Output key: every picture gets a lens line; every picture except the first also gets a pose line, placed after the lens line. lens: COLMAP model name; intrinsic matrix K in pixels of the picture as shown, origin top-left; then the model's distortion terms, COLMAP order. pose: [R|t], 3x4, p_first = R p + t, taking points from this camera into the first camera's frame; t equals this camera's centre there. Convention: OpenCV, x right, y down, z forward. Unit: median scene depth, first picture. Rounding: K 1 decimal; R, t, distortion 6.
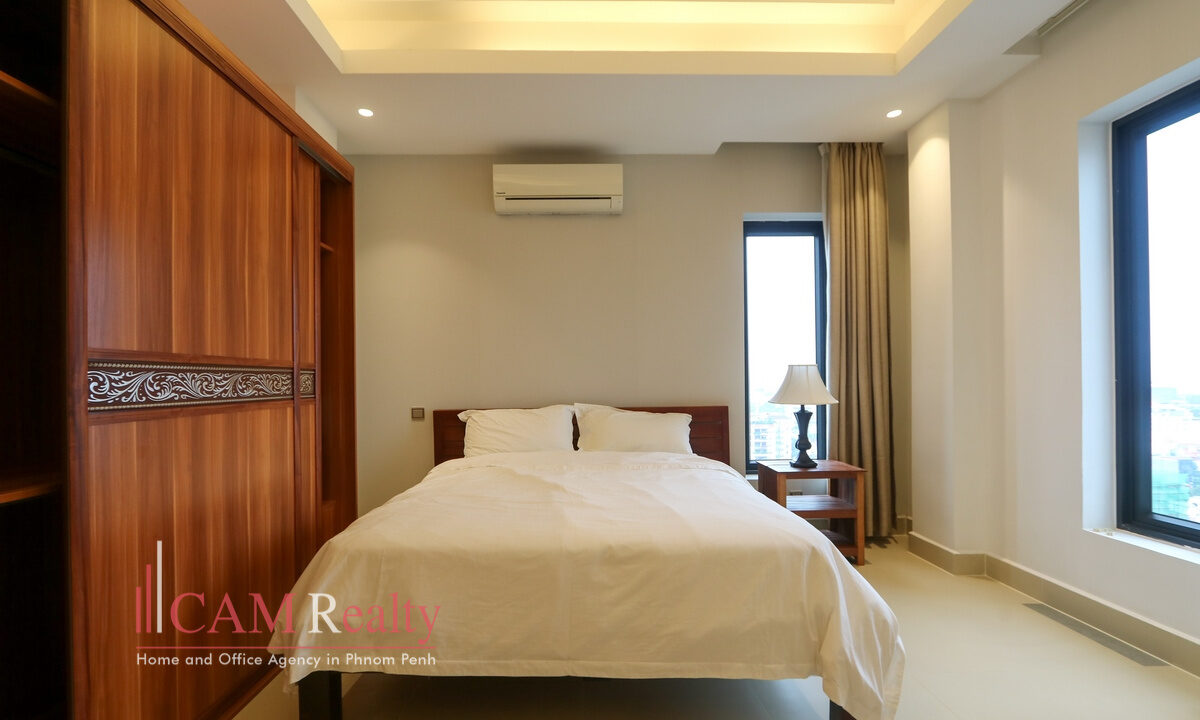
lens RADIAL K [[566.5, 0, 591.3], [0, 566.5, 375.6], [0, 0, 1]] dist [-0.024188, -0.000147]
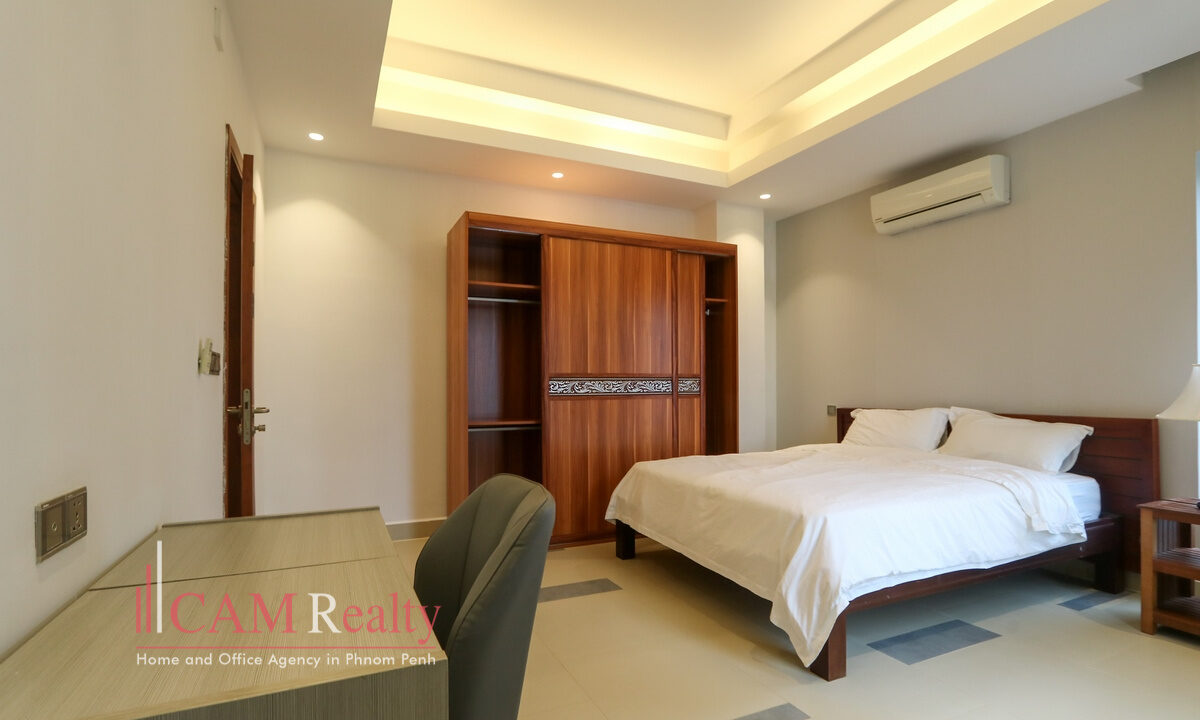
lens RADIAL K [[566.5, 0, 591.3], [0, 566.5, 375.6], [0, 0, 1]] dist [-0.024188, -0.000147]
pose [[0.402496, -0.008366, -0.915384, 1.193907], [0.008662, 0.999948, -0.005331, -0.013290], [0.915381, -0.005784, 0.402547, 0.025758]]
